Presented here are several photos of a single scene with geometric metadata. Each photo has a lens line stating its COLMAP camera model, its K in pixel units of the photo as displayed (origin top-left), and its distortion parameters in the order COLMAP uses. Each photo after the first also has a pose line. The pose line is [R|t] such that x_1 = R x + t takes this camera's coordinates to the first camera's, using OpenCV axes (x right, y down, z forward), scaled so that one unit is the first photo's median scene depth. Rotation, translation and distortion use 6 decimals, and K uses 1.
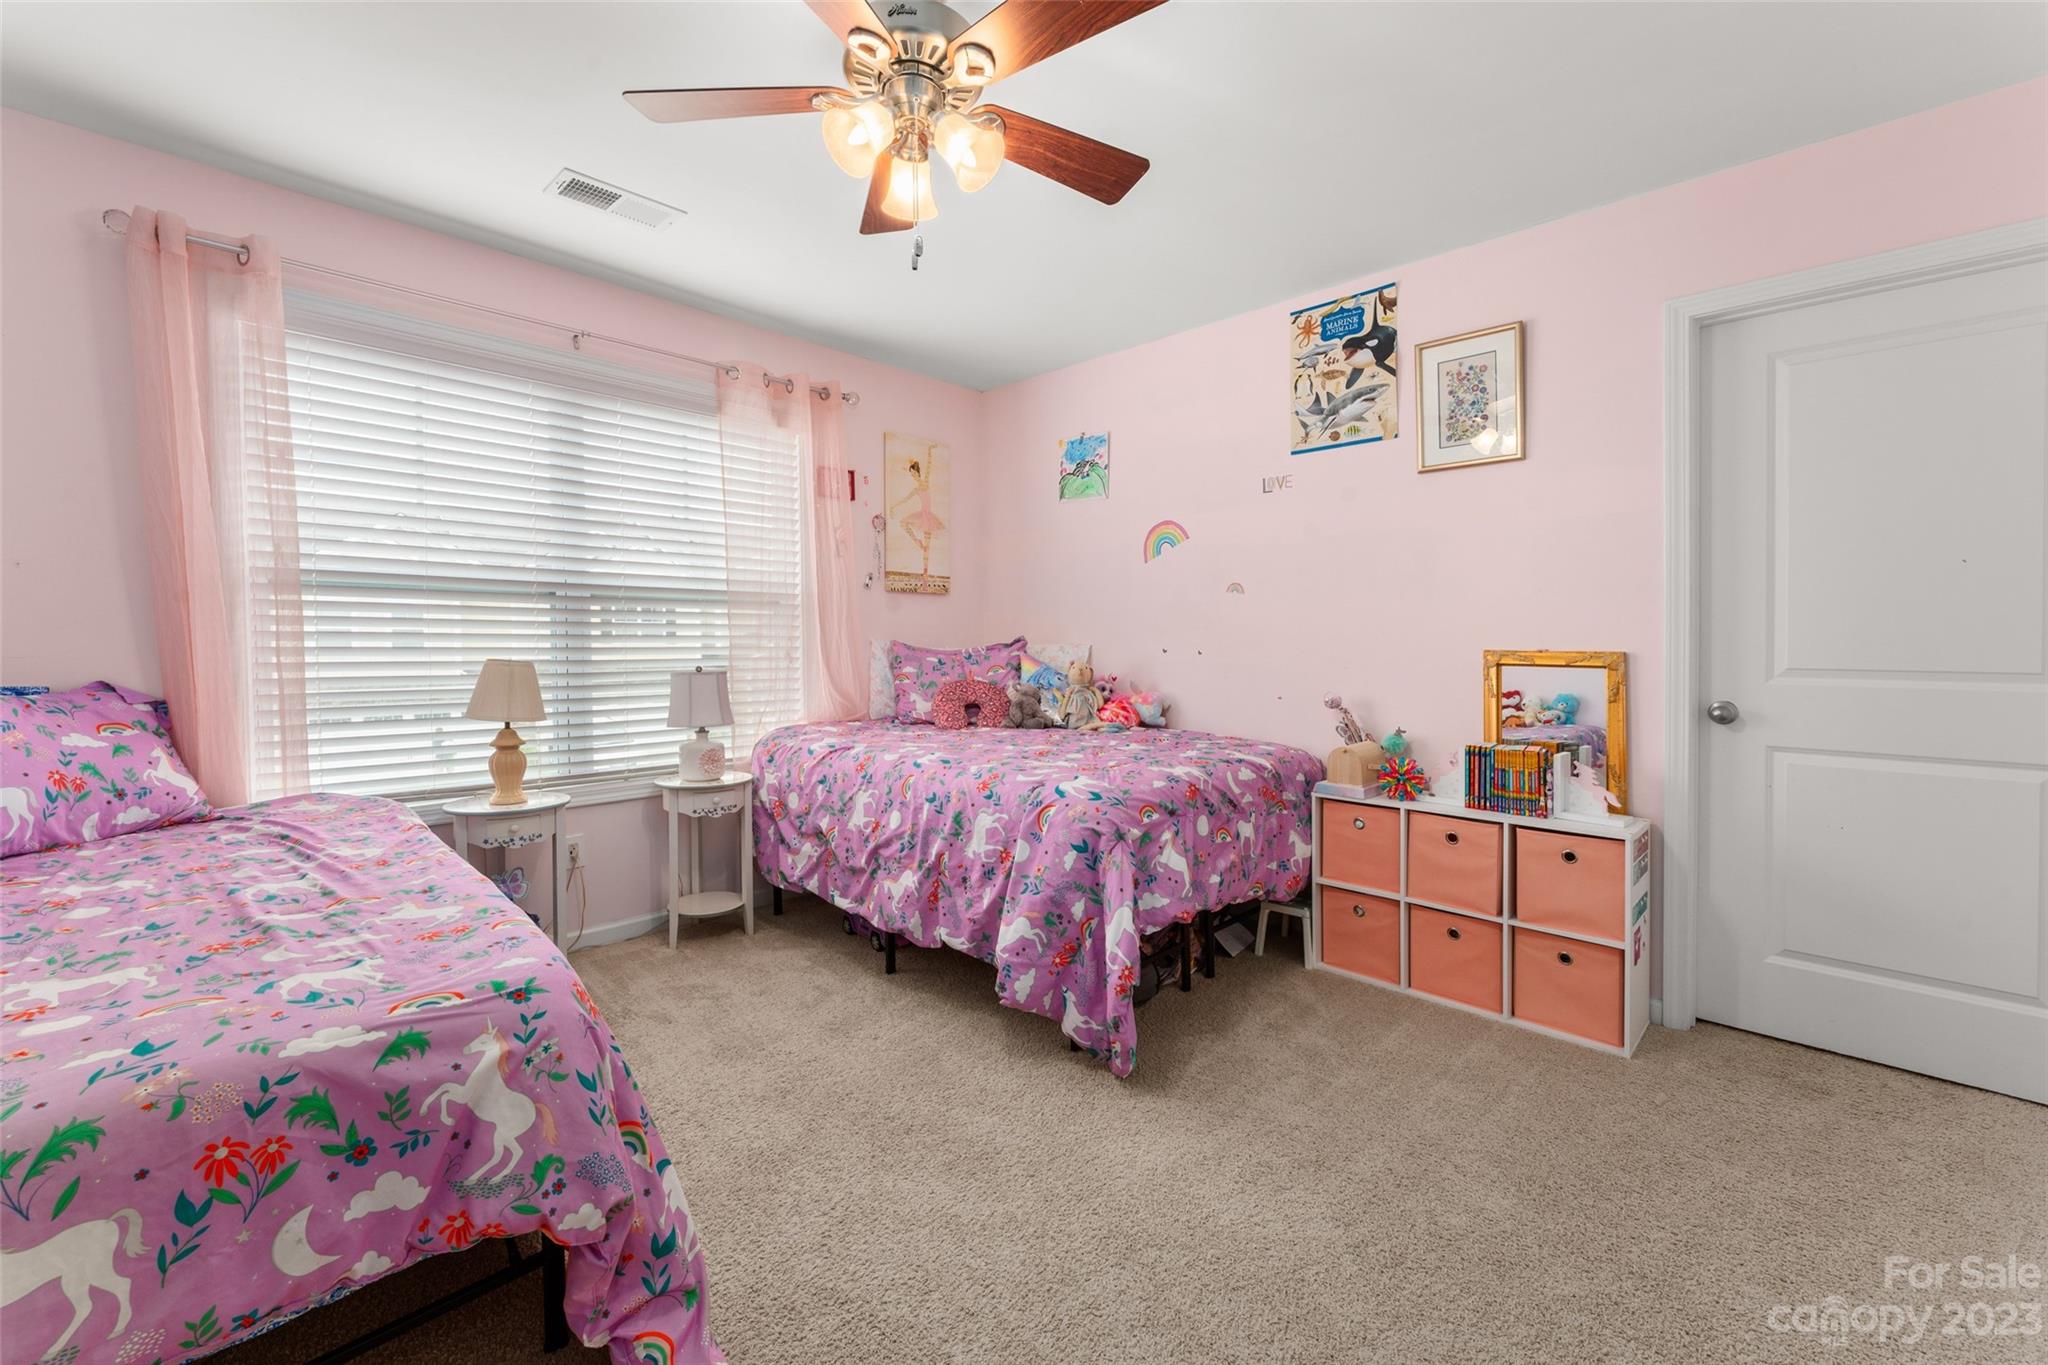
lens RADIAL K [[845.8, 0, 1027.3], [0, 845.8, 665.3], [0, 0, 1]] dist [-0.004694, 0.001487]
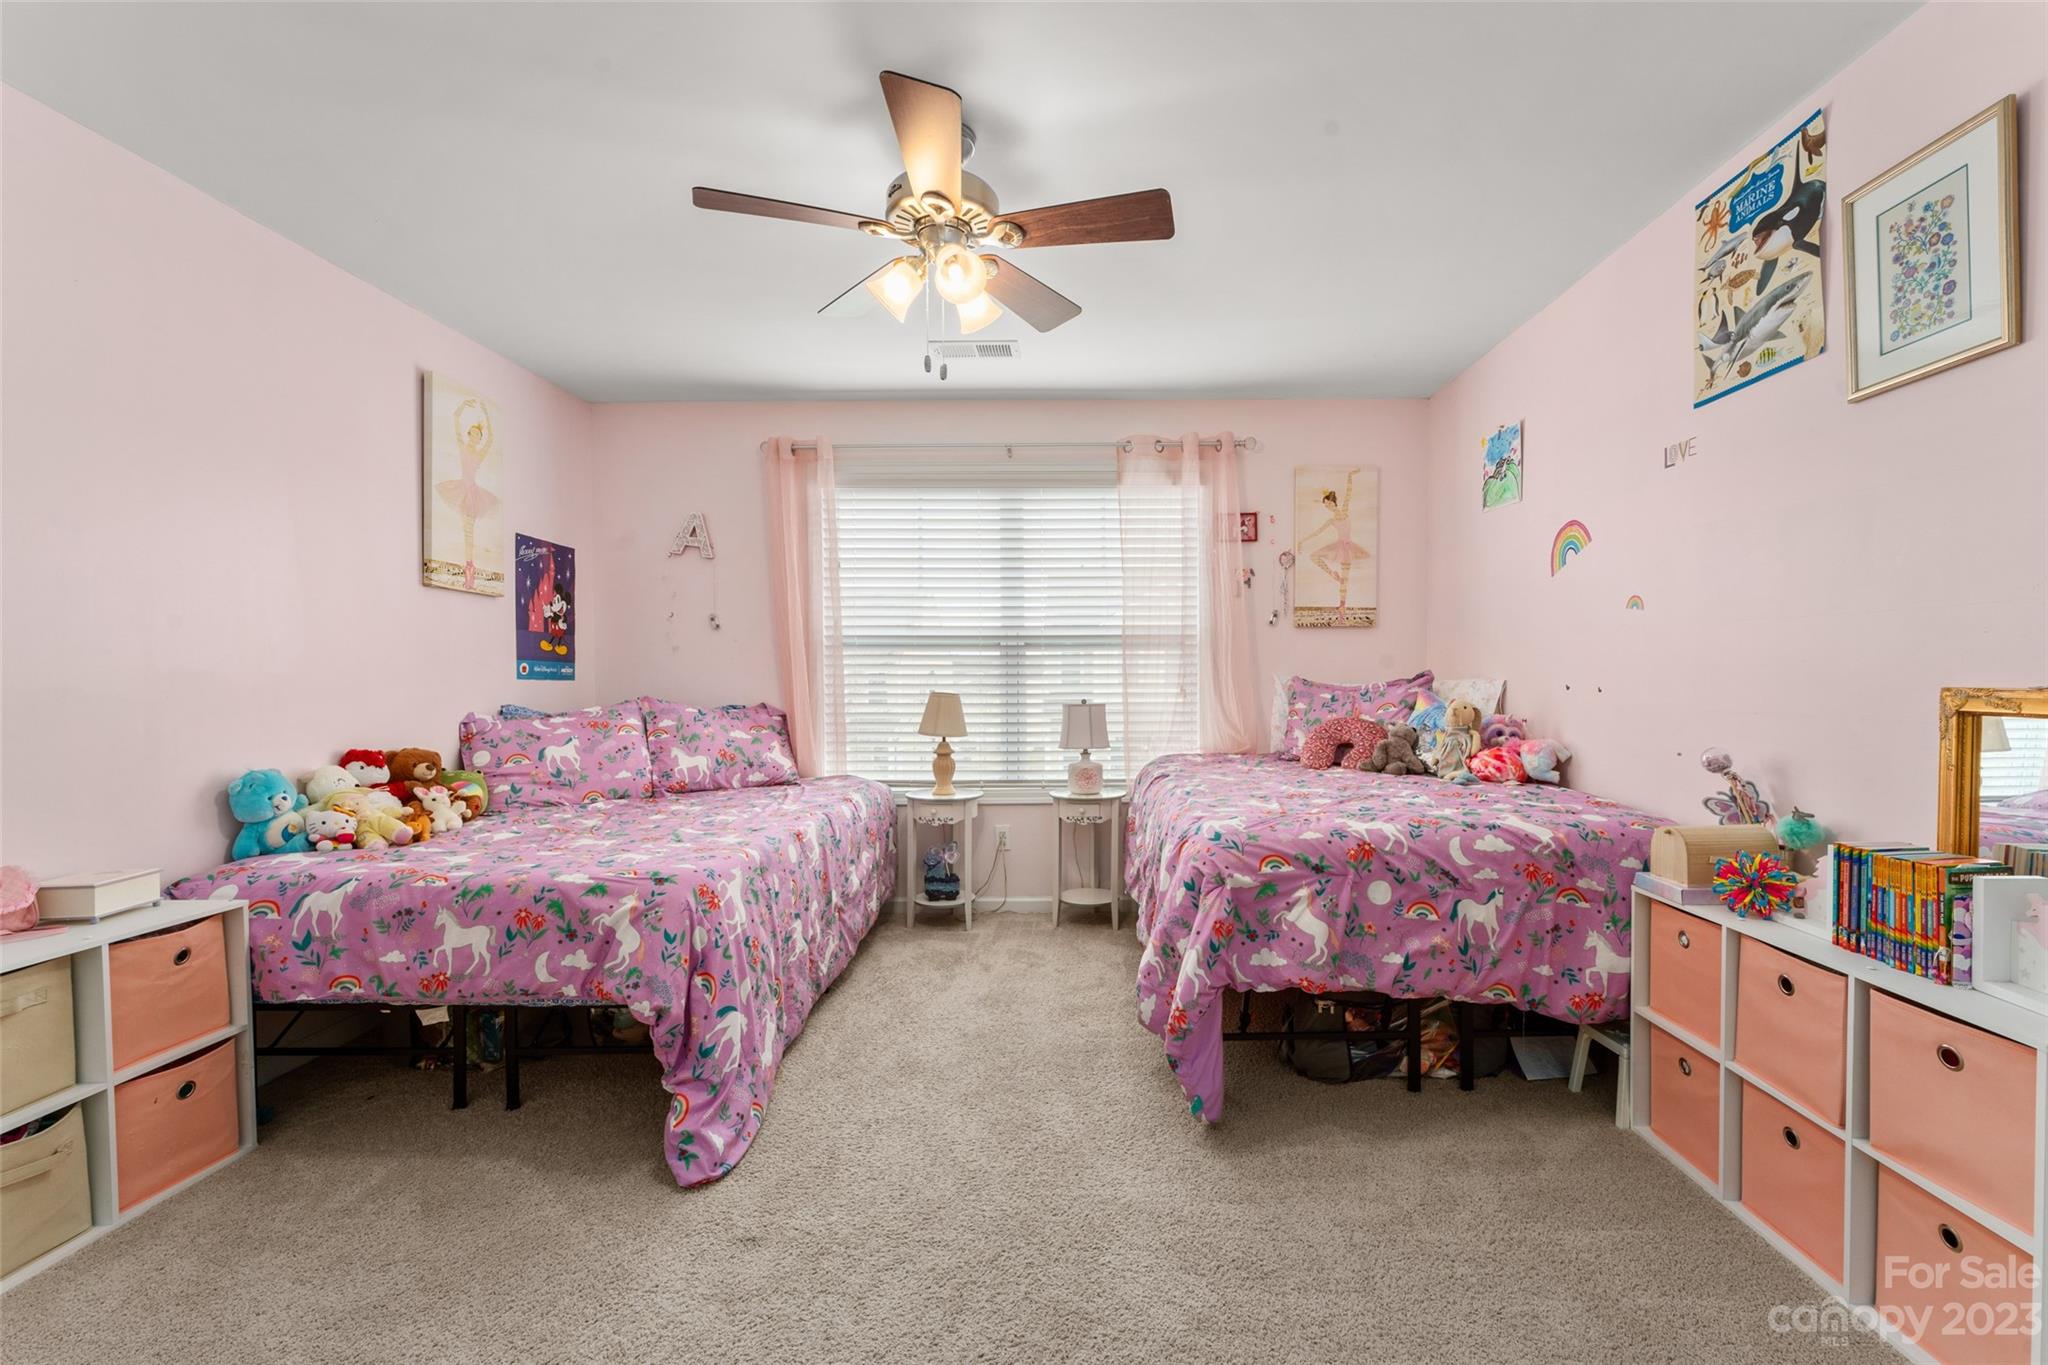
lens RADIAL K [[845.8, 0, 1061.5], [0, 845.8, 706.4], [0, 0, 1]] dist [-0.004694, 0.001487]
pose [[0.694299, 0.018379, -0.719452, 0.534847], [-0.013415, 0.999831, 0.012596, -0.004352], [0.719561, 0.000906, 0.694428, 0.159027]]
